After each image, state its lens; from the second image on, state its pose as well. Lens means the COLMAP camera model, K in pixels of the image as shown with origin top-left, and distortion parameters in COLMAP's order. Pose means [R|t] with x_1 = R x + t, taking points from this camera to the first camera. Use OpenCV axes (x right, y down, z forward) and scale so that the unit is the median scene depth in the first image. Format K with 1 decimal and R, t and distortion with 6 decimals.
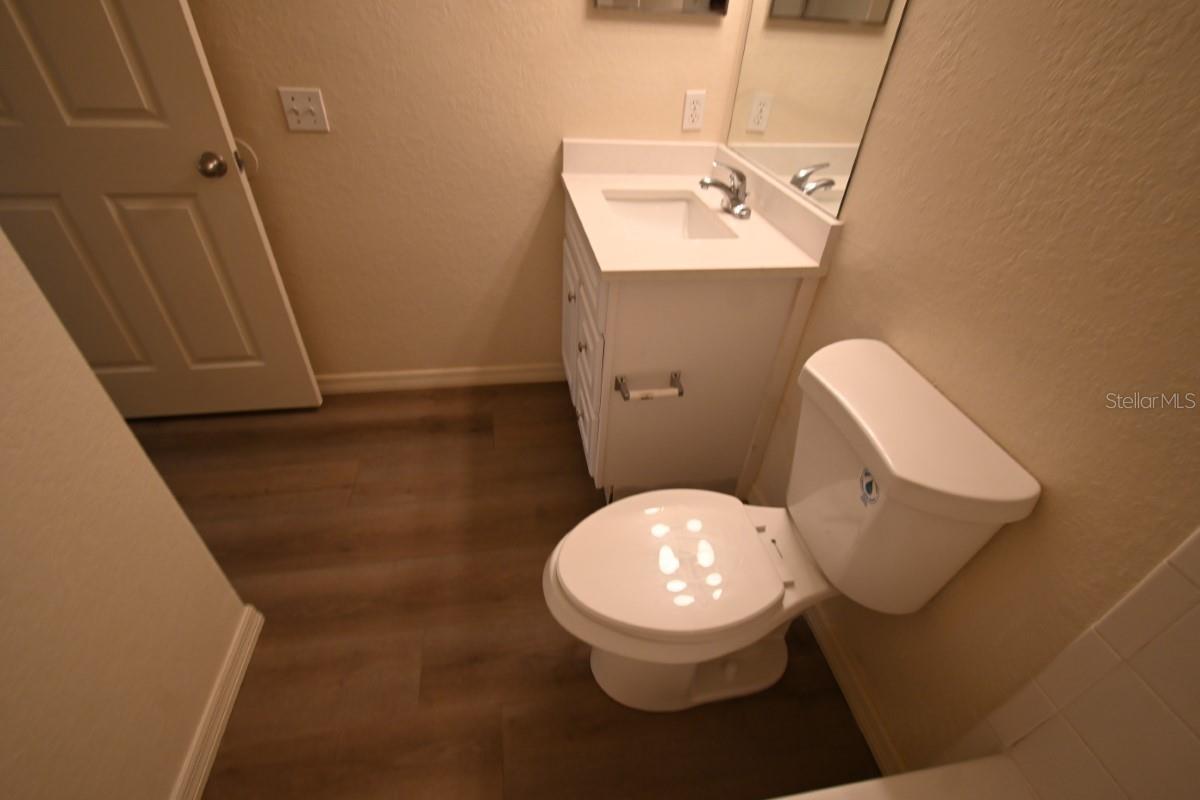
lens RADIAL K [[533.1, 0, 600.0], [0, 533.1, 400.0], [0, 0, 1]] dist [0.013594, -0.004833]
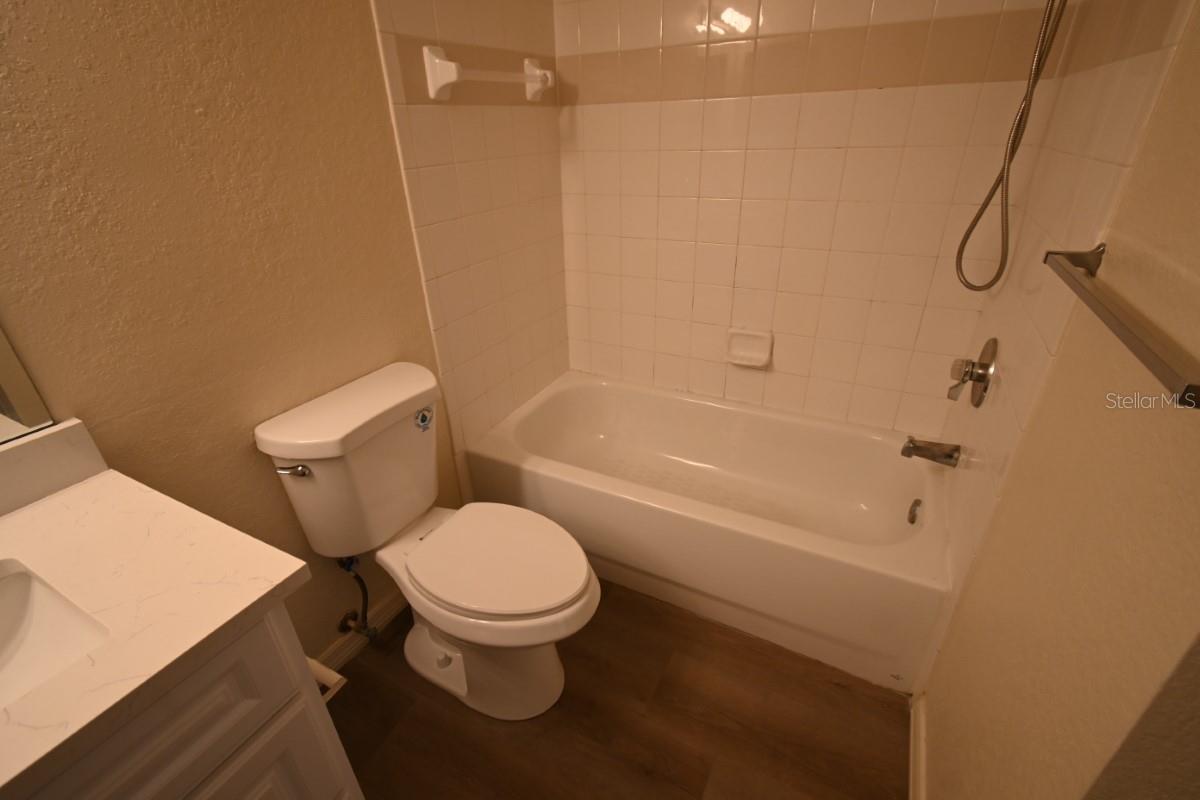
lens RADIAL K [[533.1, 0, 600.0], [0, 533.1, 400.0], [0, 0, 1]] dist [0.013594, -0.004833]
pose [[-0.792852, -0.304222, 0.528049, -0.805492], [0.360990, 0.463656, 0.809141, -1.067963], [-0.490991, 0.832149, -0.257789, 1.272951]]
